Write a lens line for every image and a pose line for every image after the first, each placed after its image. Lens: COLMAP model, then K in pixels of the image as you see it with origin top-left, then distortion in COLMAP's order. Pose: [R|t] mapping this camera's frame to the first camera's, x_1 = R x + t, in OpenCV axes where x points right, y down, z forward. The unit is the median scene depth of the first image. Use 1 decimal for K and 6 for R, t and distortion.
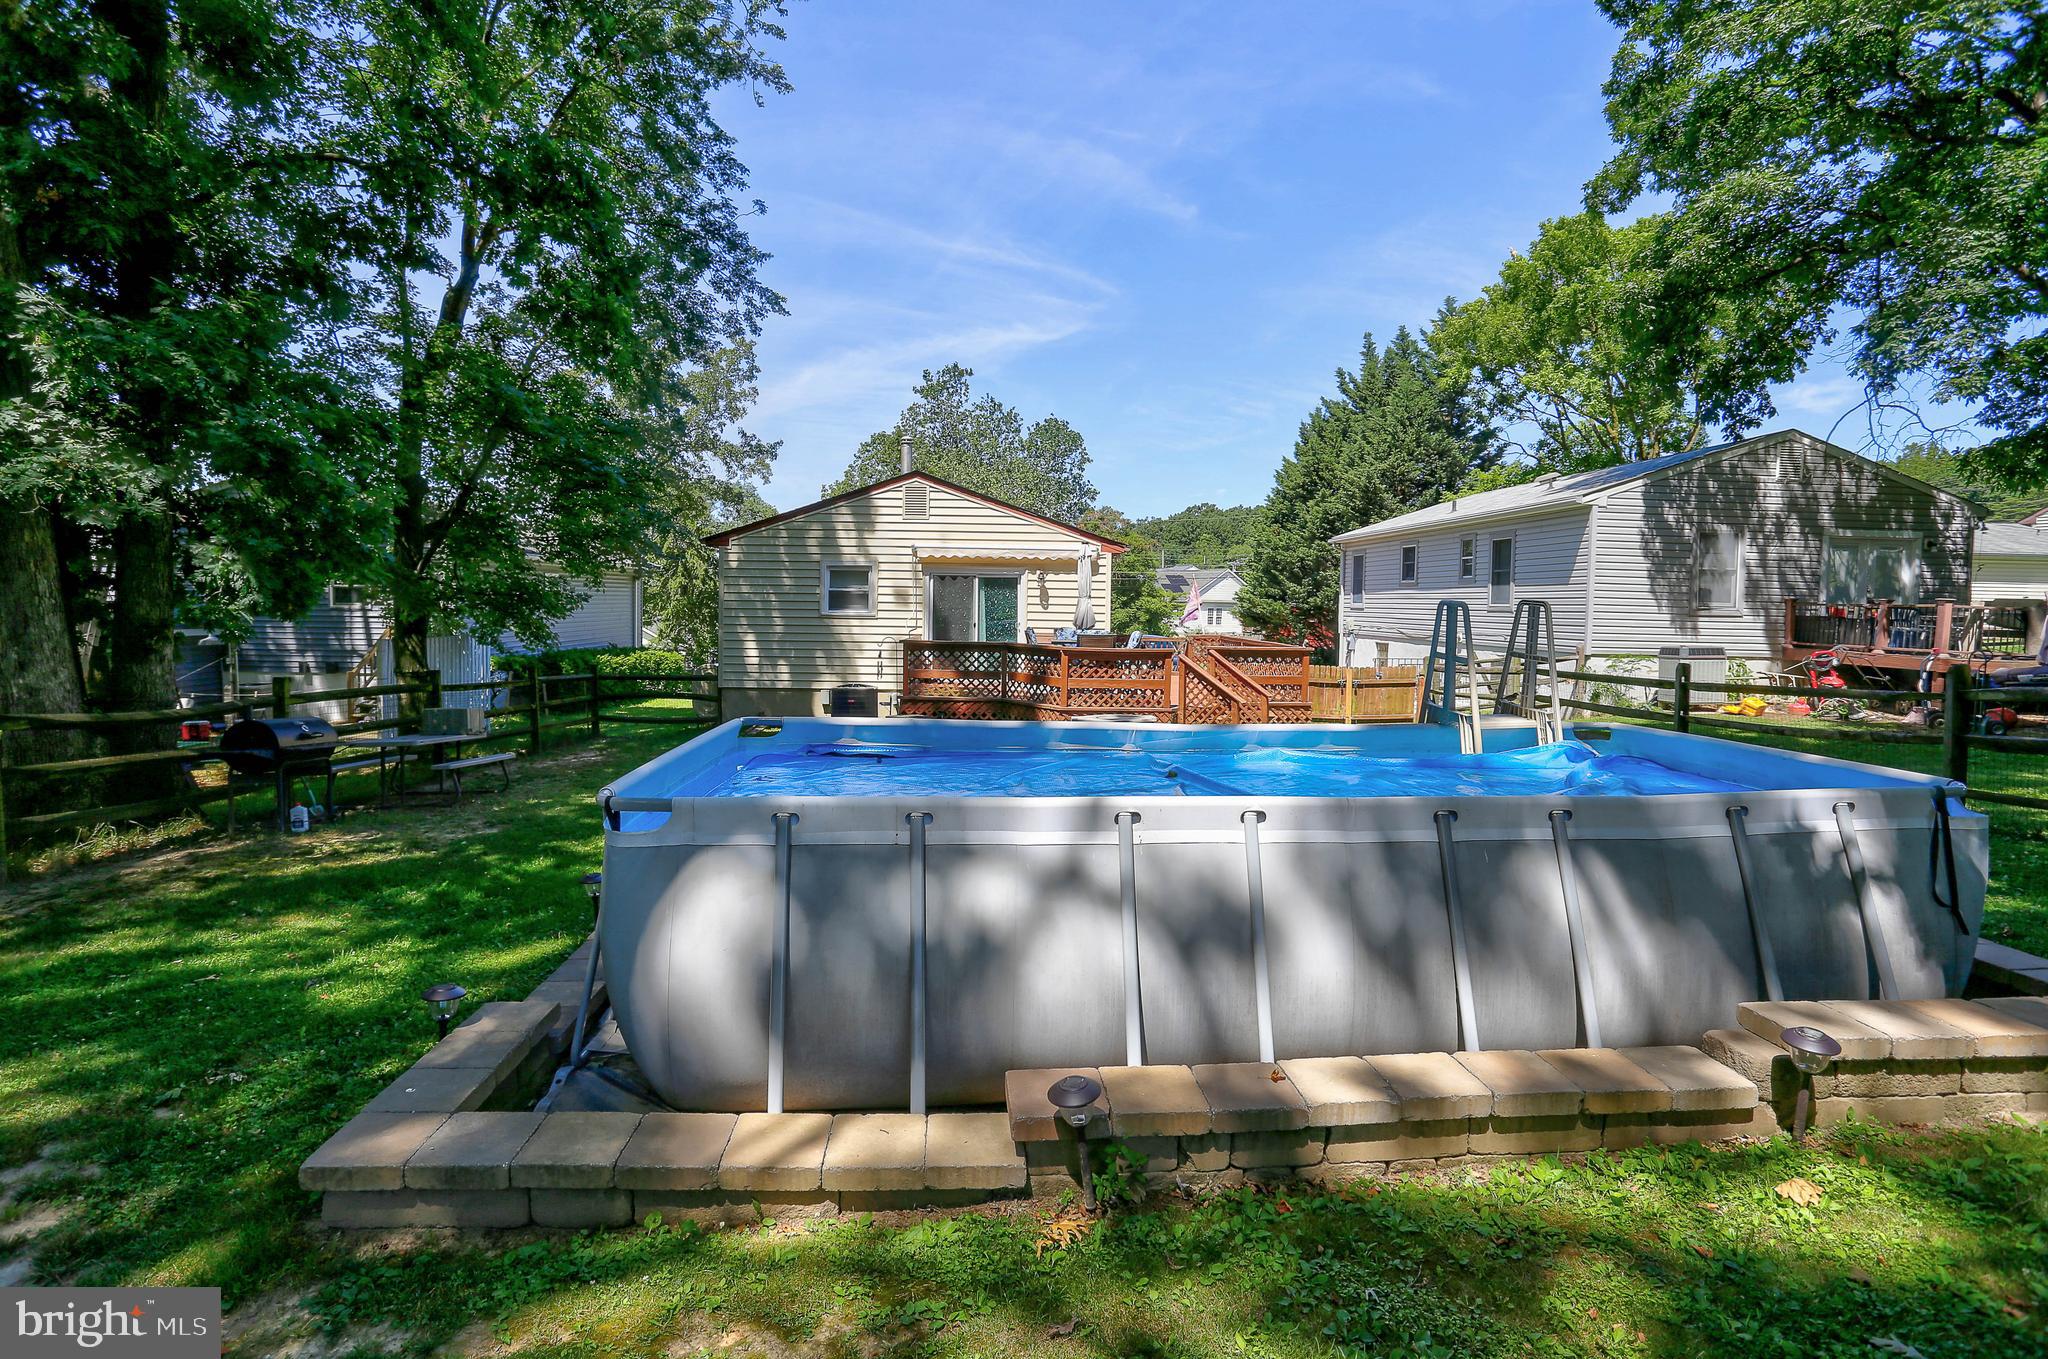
lens RADIAL K [[1032.8, 0, 1023.0], [0, 1032.8, 619.4], [0, 0, 1]] dist [-0.039048, 0.000662]
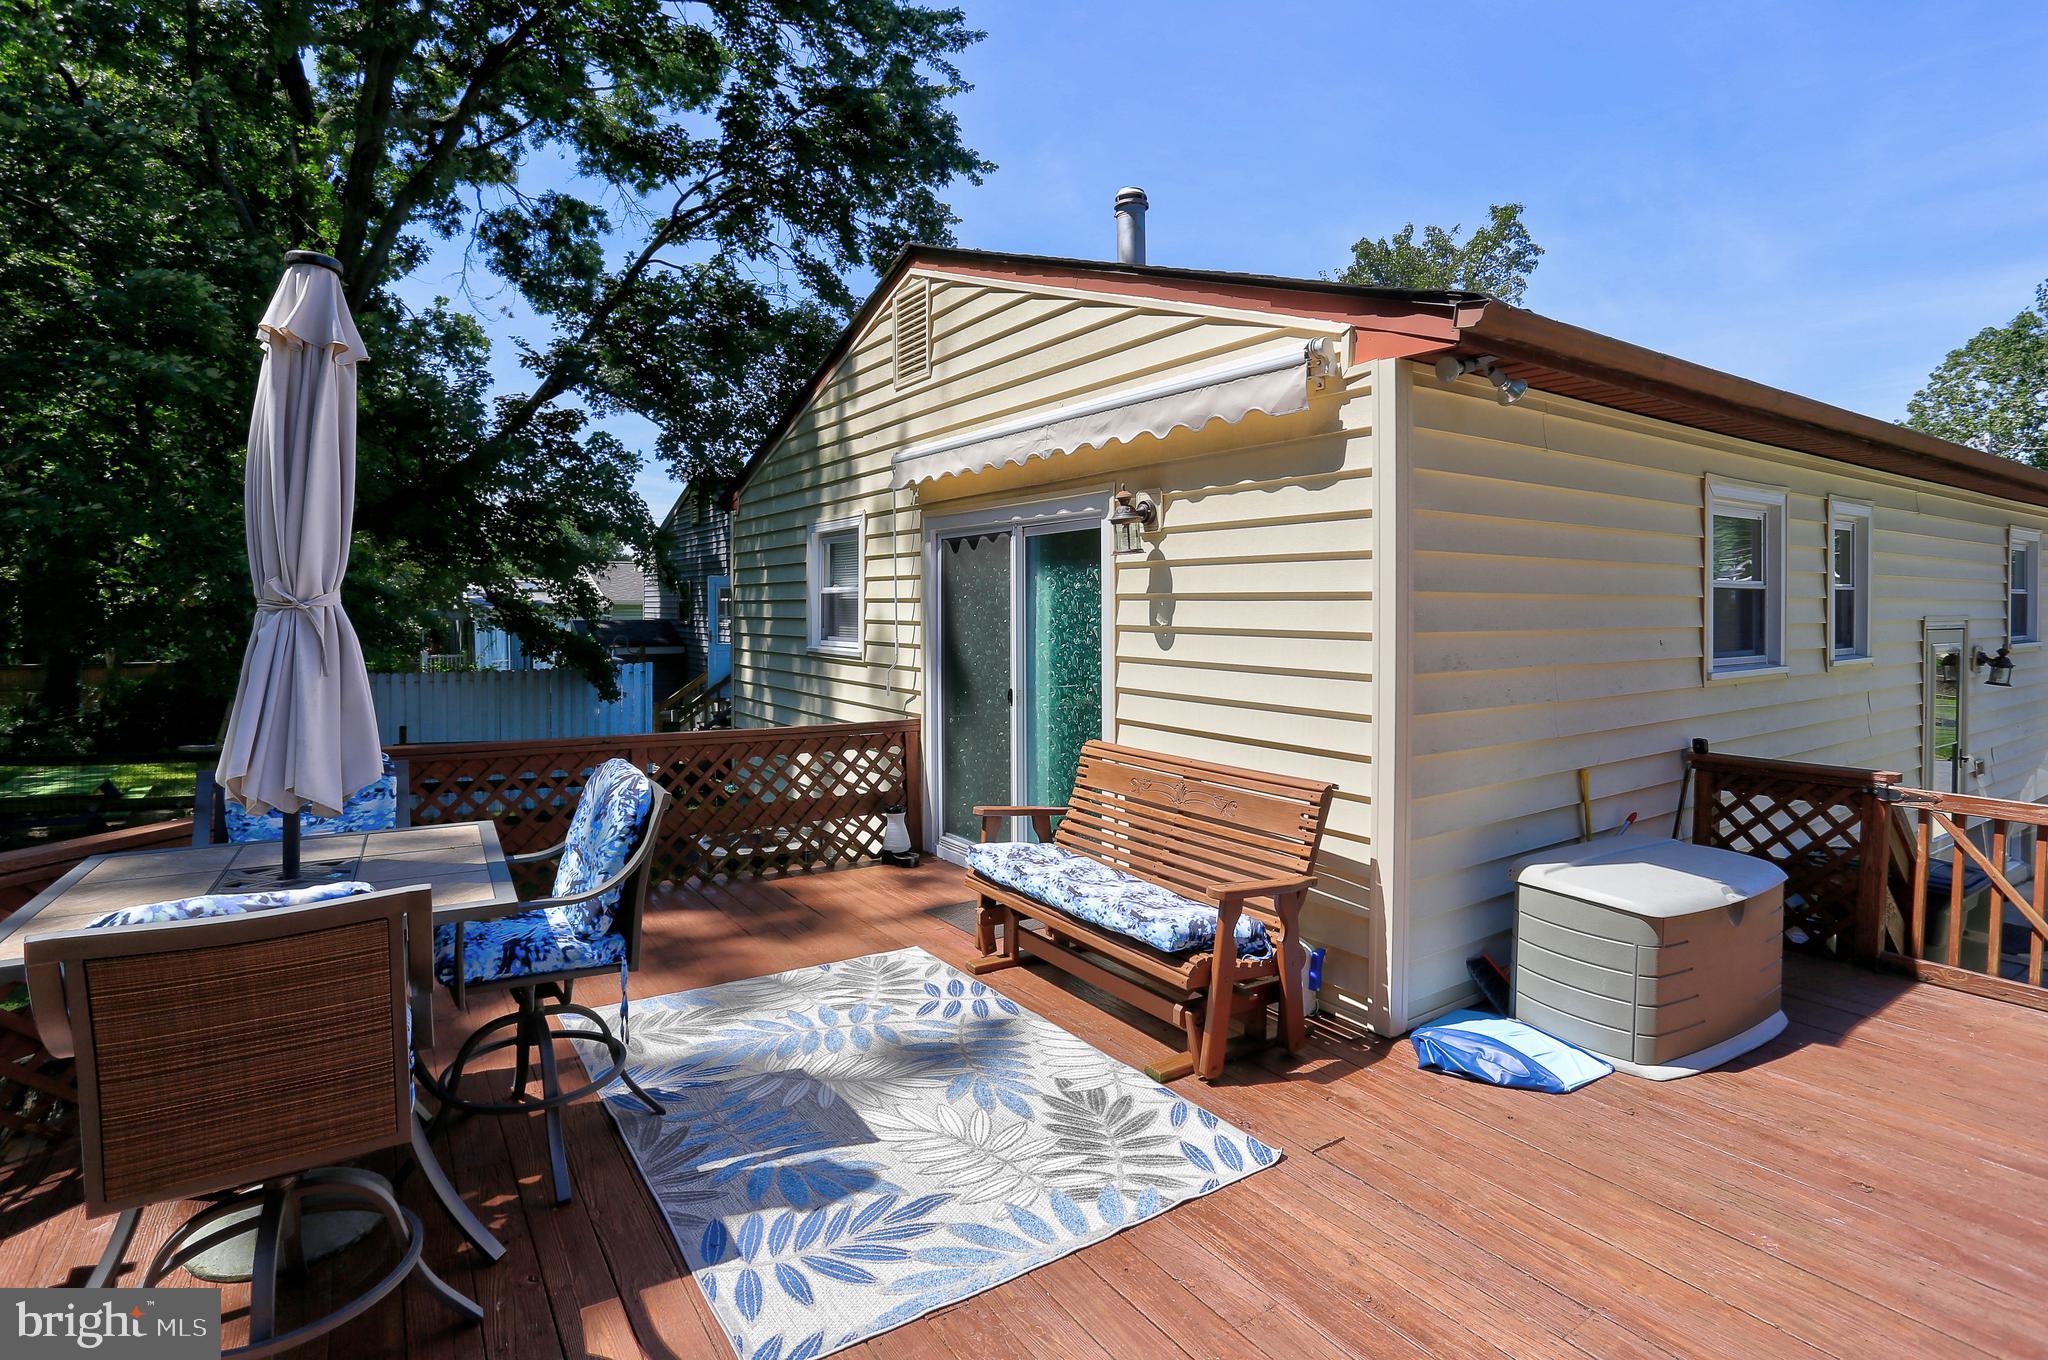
lens RADIAL K [[1007.8, 0, 1018.3], [0, 1007.8, 623.1], [0, 0, 1]] dist [-0.049797, 0.021853]
pose [[0.527961, 0.001927, -0.849267, 0.204119], [-0.005929, 0.999981, -0.001417, -0.015416], [0.849248, 0.005783, 0.527962, 0.846379]]
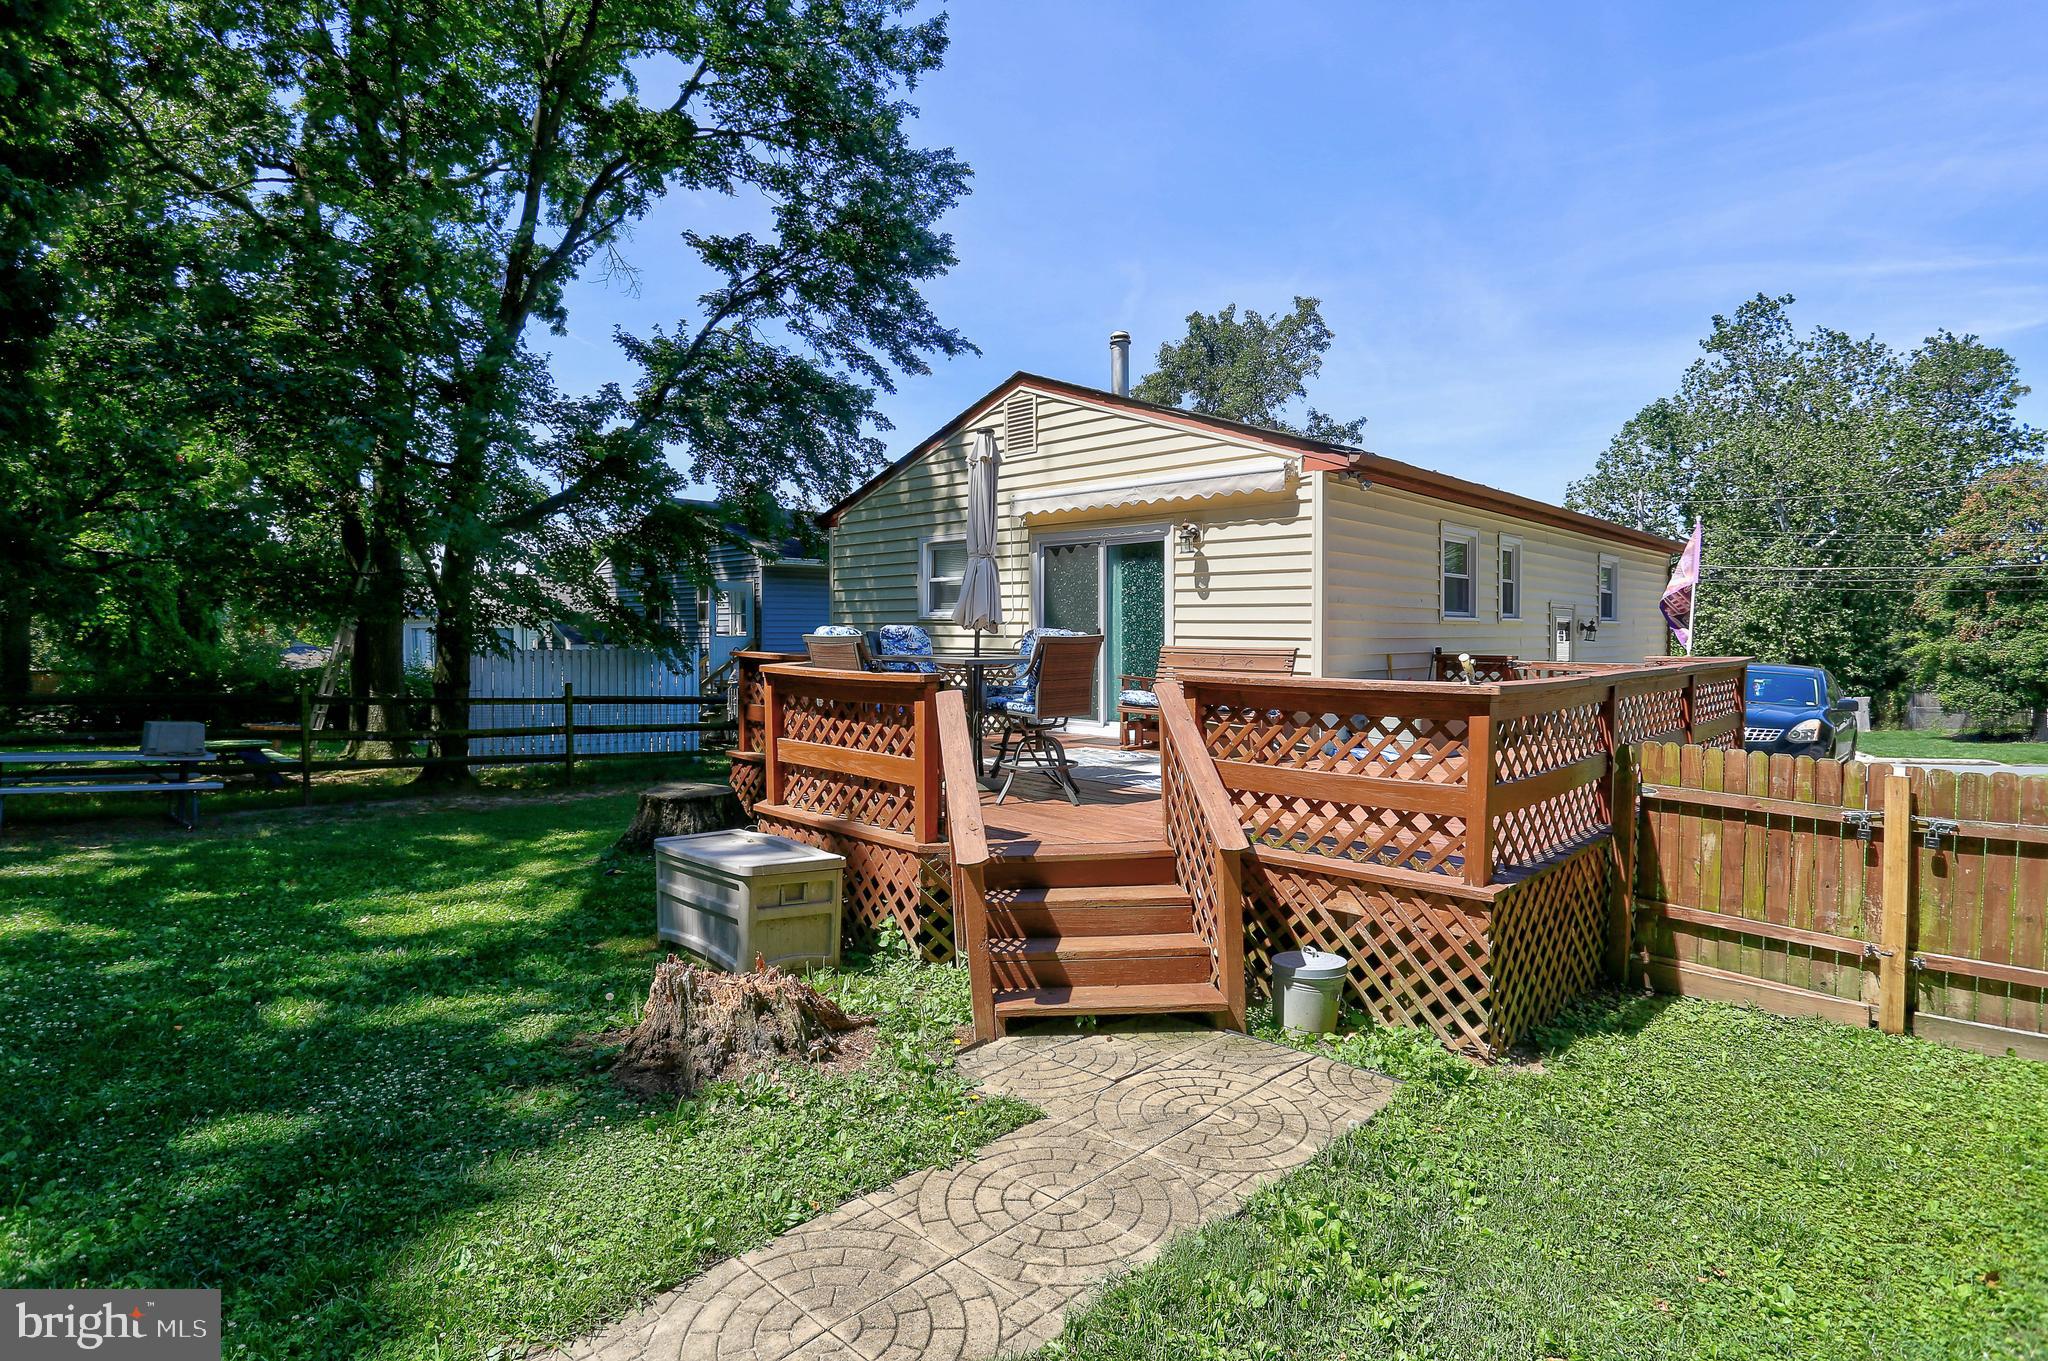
lens RADIAL K [[1001.9, 0, 1012.6], [0, 1001.9, 669.1], [0, 0, 1]] dist [-0.061145, 0.027221]
pose [[0.679194, 0.017203, -0.733757, 0.315723], [-0.004568, 0.999805, 0.019211, 0.015053], [0.733944, -0.009696, 0.679141, 0.601738]]
